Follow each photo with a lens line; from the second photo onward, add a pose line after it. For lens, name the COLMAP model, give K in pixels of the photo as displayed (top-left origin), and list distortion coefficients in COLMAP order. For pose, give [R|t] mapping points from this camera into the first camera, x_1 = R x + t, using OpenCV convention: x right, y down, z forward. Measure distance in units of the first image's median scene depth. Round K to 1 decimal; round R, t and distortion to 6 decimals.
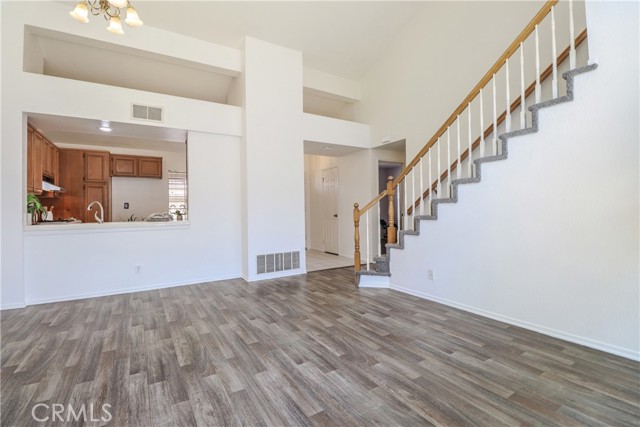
lens RADIAL K [[296.5, 0, 322.2], [0, 296.5, 204.9], [0, 0, 1]] dist [-0.000154, -0.011488]
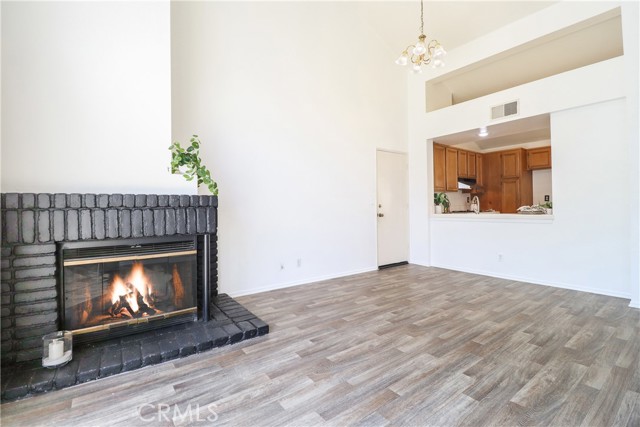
lens RADIAL K [[293.0, 0, 320.0], [0, 293.0, 213.5], [0, 0, 1]] dist [0.000956, -0.011215]
pose [[0.086362, 0.035458, -0.995633, 0.492273], [0.024462, 0.998990, 0.037700, -0.002065], [0.995963, -0.027611, 0.085407, 0.314933]]
